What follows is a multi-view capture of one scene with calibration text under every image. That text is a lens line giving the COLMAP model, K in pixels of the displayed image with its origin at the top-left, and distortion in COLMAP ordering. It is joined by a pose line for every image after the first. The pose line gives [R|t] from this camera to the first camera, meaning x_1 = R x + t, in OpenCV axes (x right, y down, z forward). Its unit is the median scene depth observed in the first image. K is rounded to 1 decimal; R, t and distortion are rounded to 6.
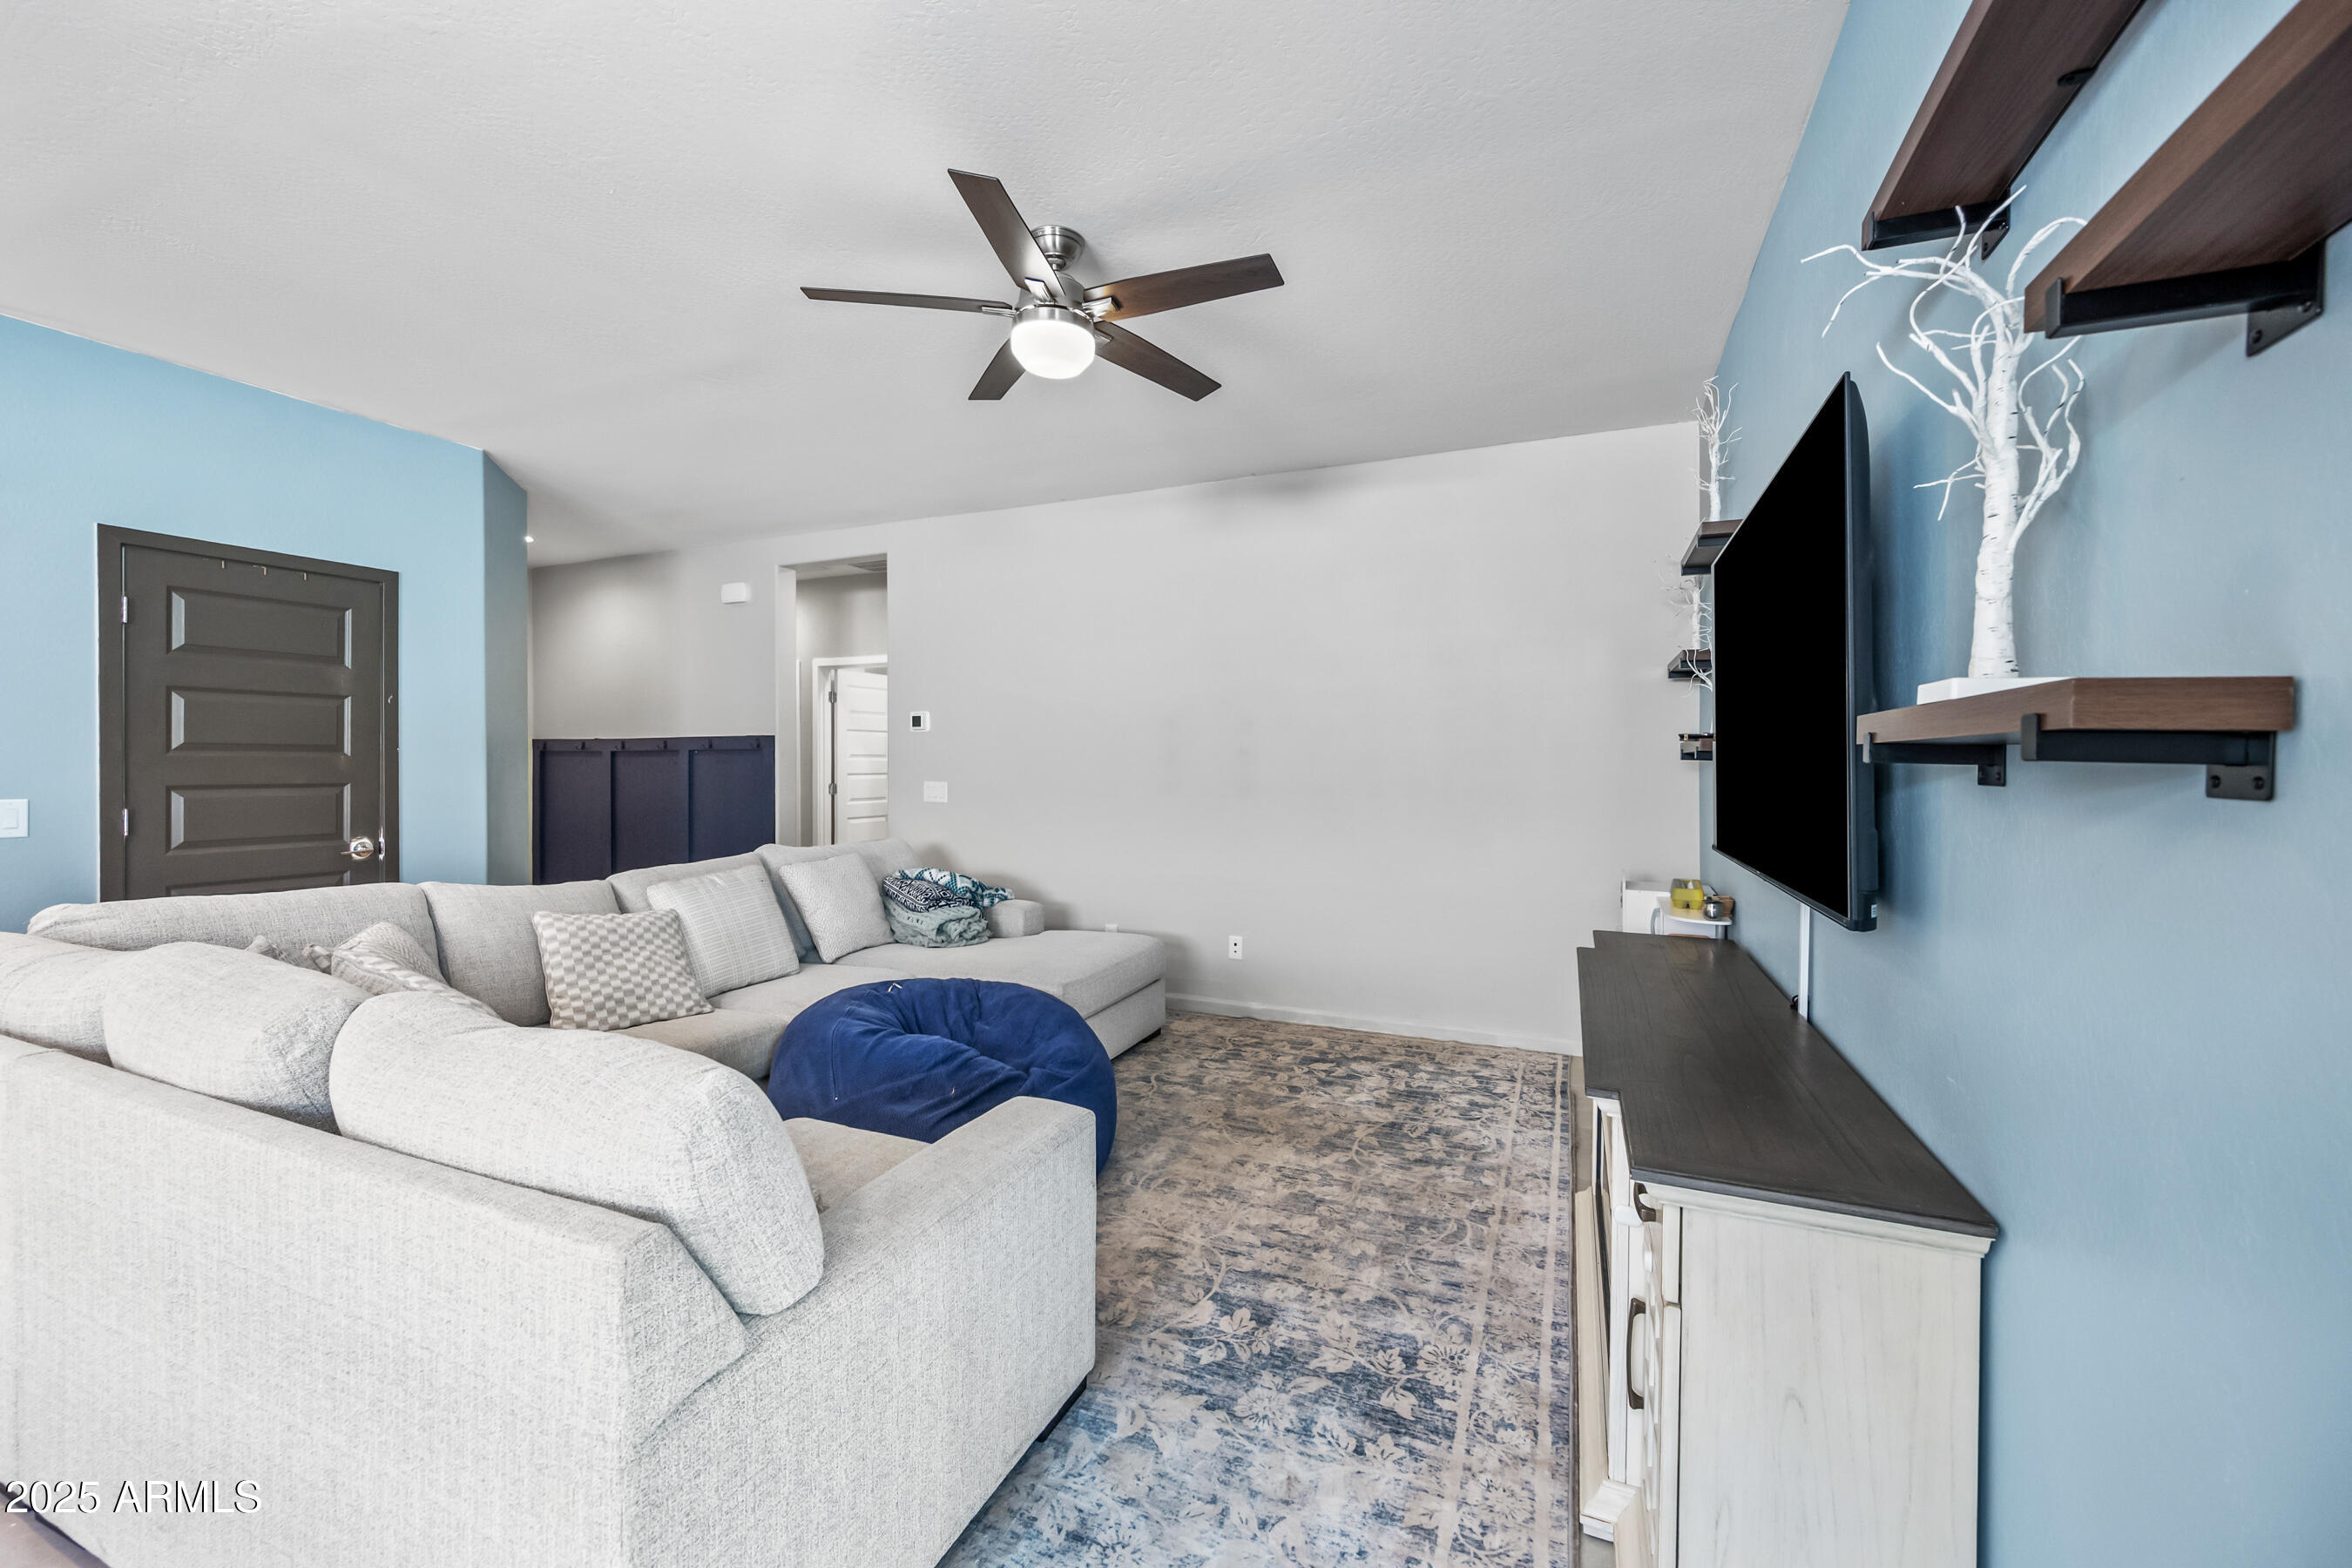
lens RADIAL K [[922.6, 0, 1173.7], [0, 922.6, 769.6], [0, 0, 1]] dist [-0.003675, 0.000817]
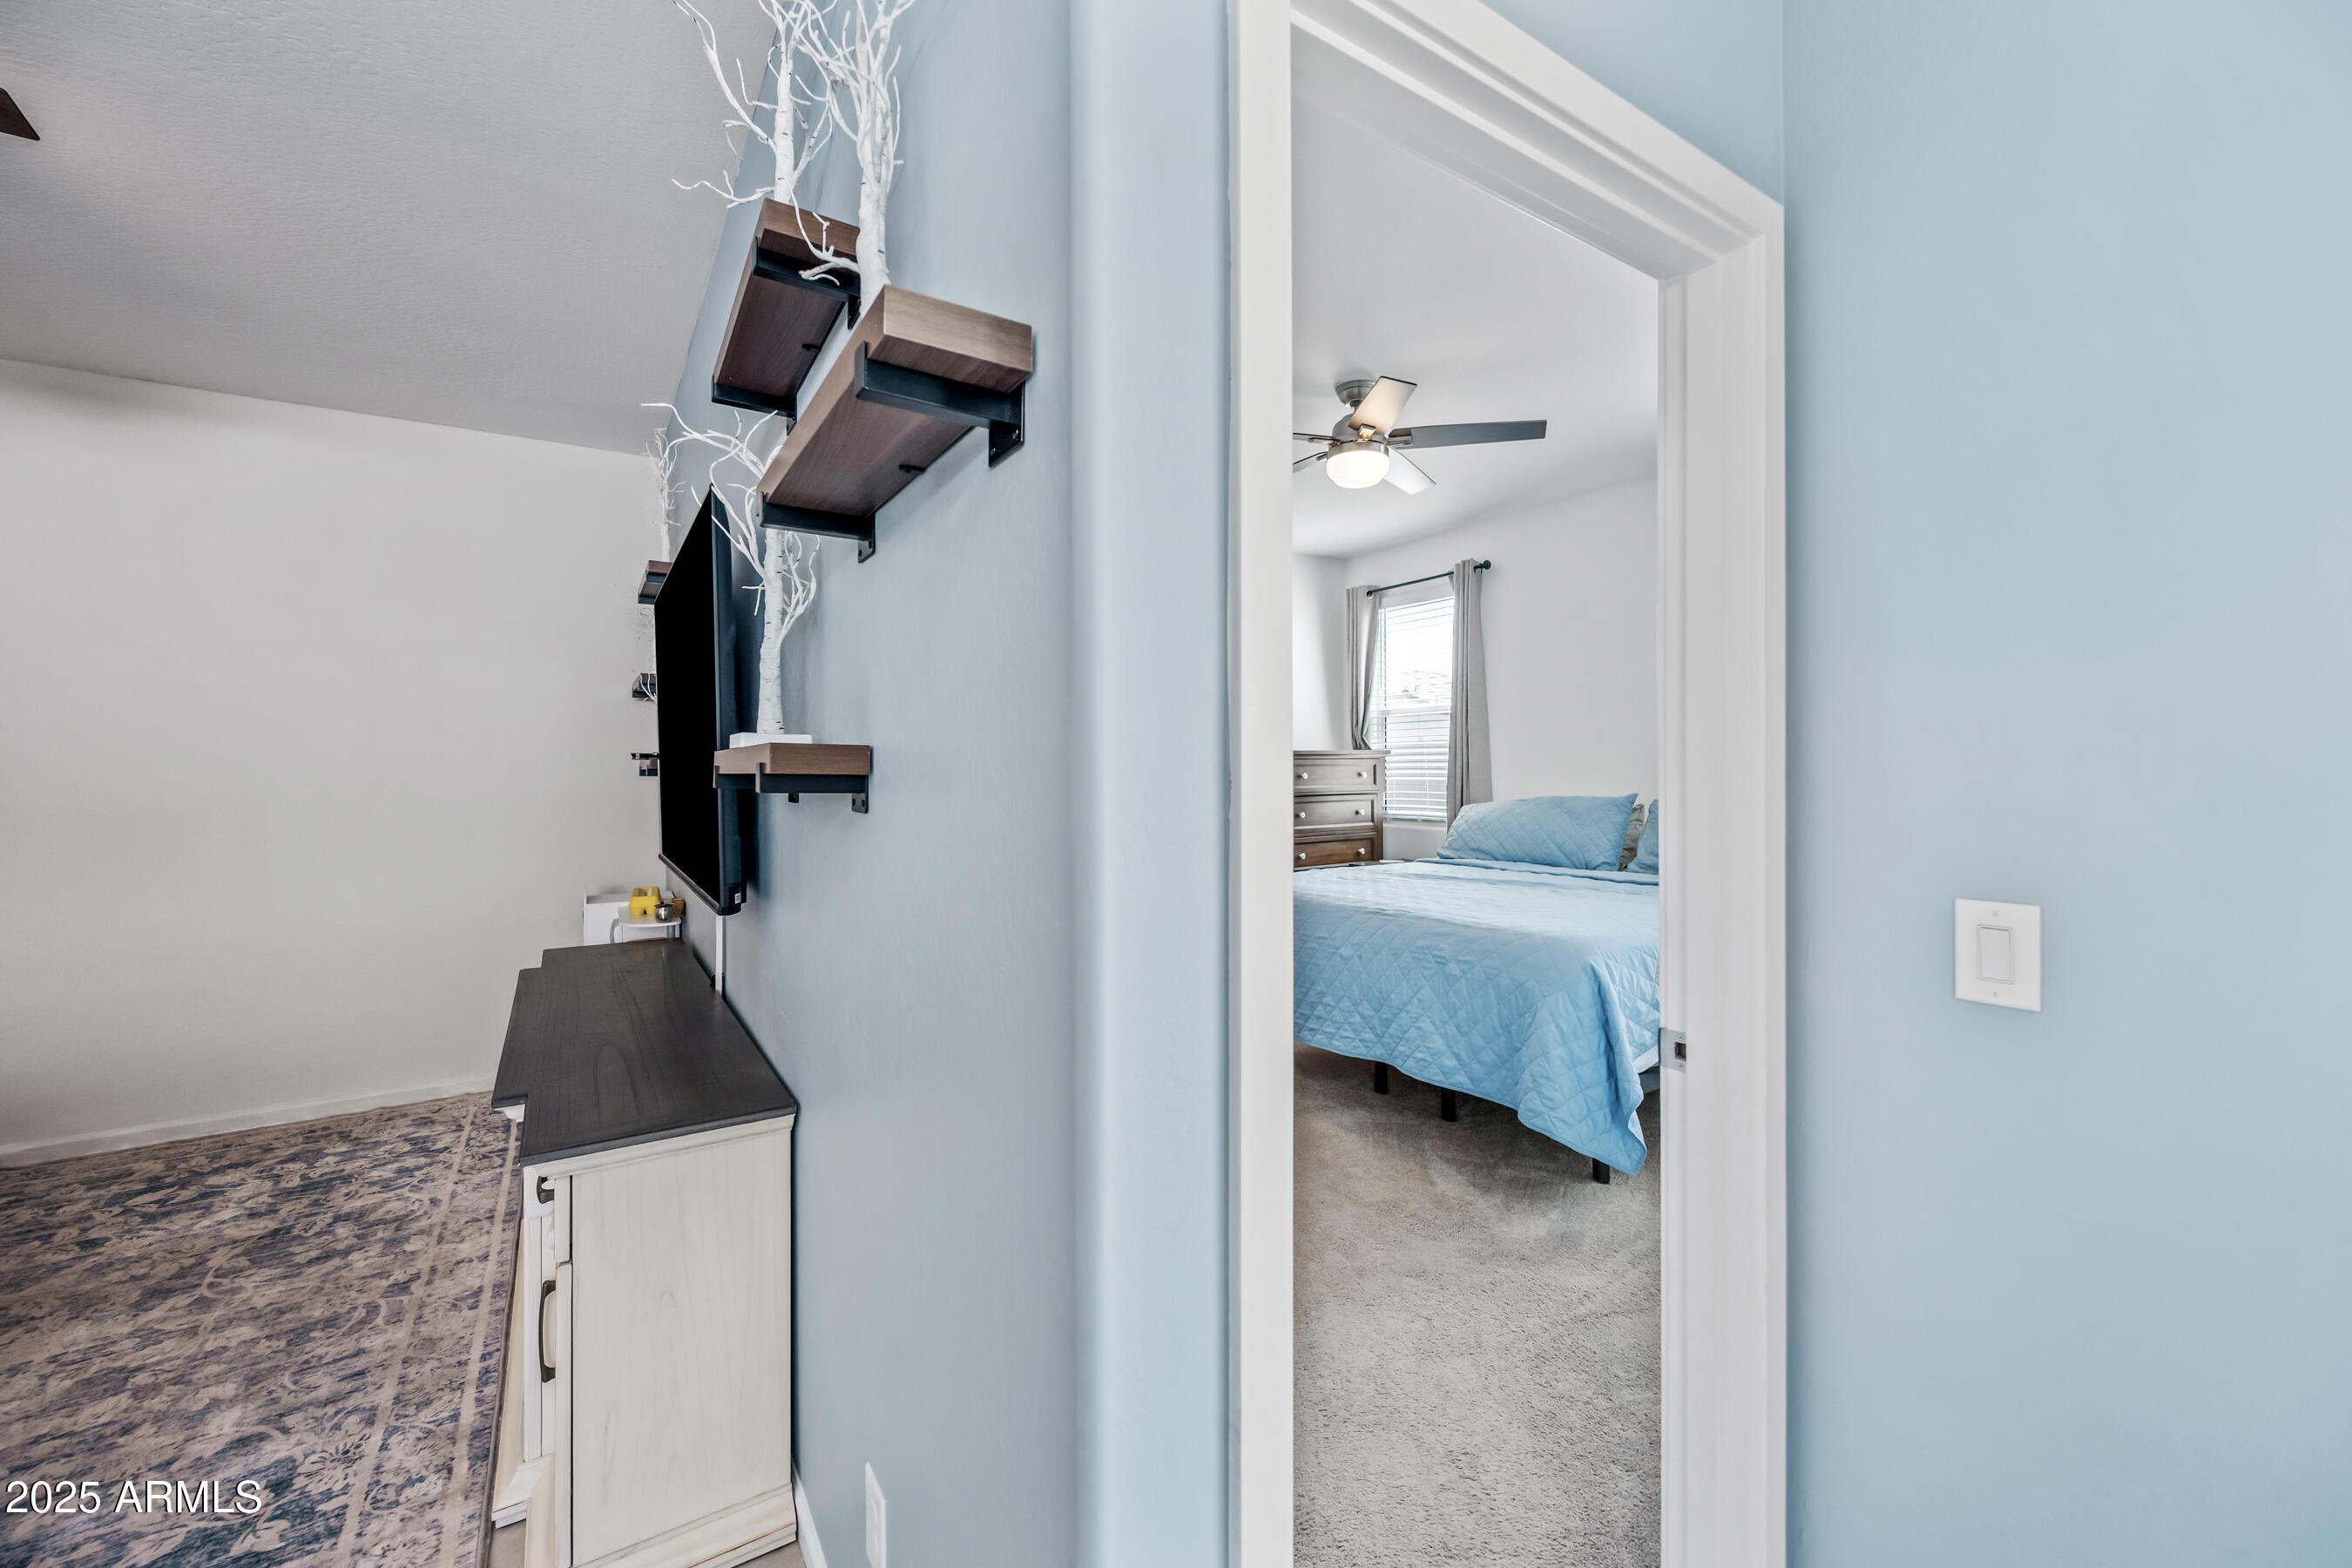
lens RADIAL K [[922.6, 0, 1175.5], [0, 922.6, 768.5], [0, 0, 1]] dist [-0.003675, 0.000817]
pose [[0.552785, -0.009521, 0.833270, 0.006535], [0.016271, 0.999867, 0.000630, -0.012829], [-0.833165, 0.013209, 0.552866, -0.141169]]
